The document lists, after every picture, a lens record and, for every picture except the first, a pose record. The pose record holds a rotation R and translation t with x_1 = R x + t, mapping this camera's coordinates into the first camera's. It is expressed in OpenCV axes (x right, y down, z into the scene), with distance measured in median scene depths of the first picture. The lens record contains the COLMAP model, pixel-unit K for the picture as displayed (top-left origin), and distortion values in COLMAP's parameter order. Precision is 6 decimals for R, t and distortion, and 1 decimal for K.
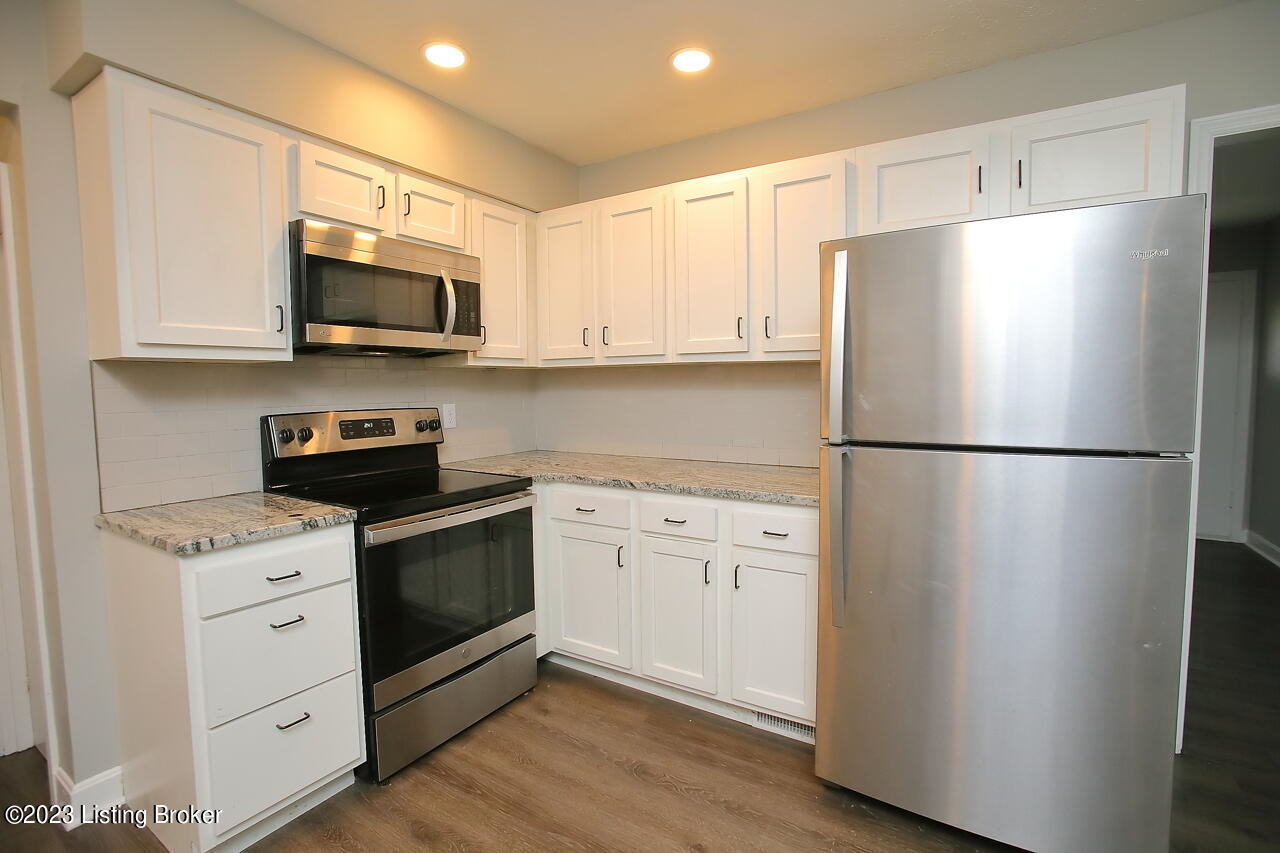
lens RADIAL K [[586.1, 0, 641.0], [0, 586.1, 422.2], [0, 0, 1]] dist [-0.080286, 0.033120]
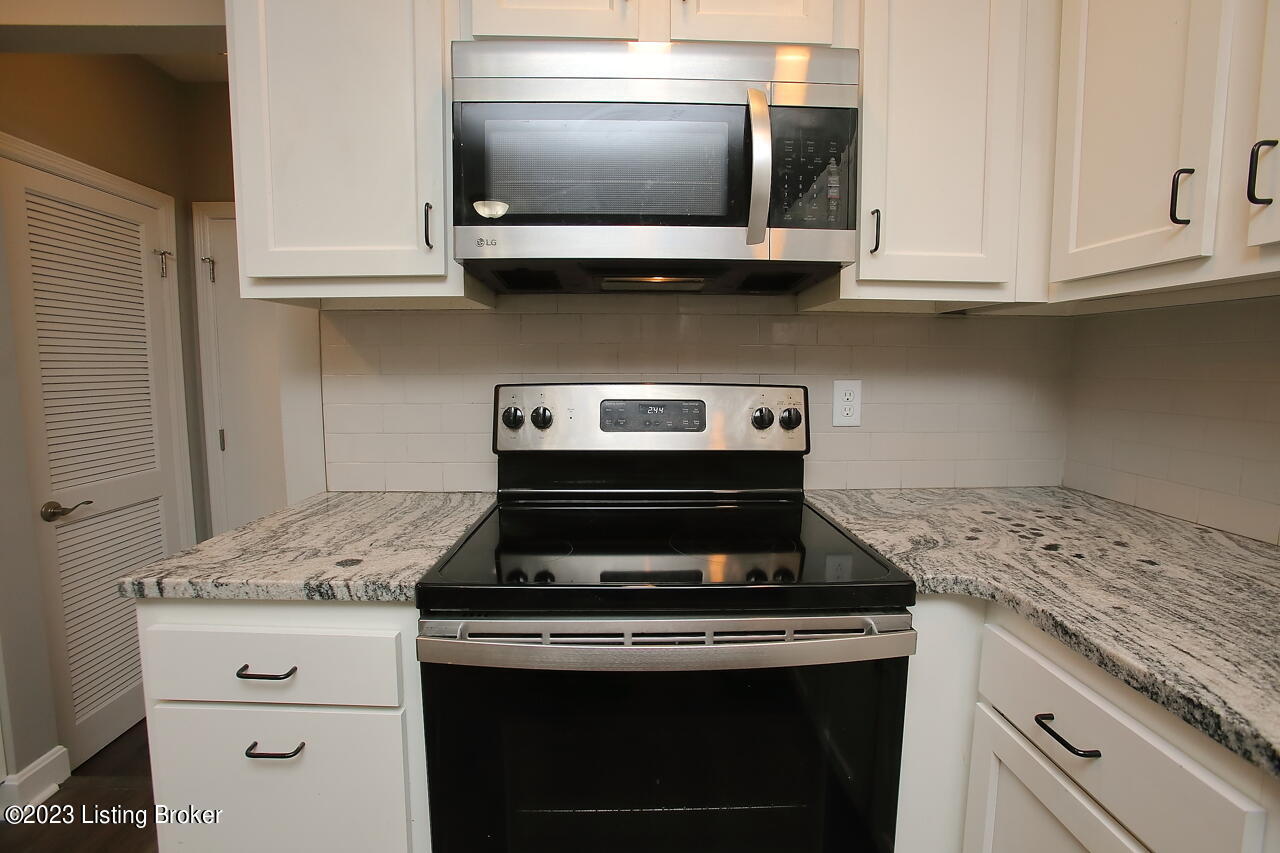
lens RADIAL K [[586.1, 0, 641.0], [0, 586.1, 422.2], [0, 0, 1]] dist [-0.080286, 0.033120]
pose [[0.557845, 0.092749, -0.824747, 0.010059], [-0.060655, 0.995635, 0.070941, -0.025625], [0.827726, 0.010451, 0.561035, 0.701643]]
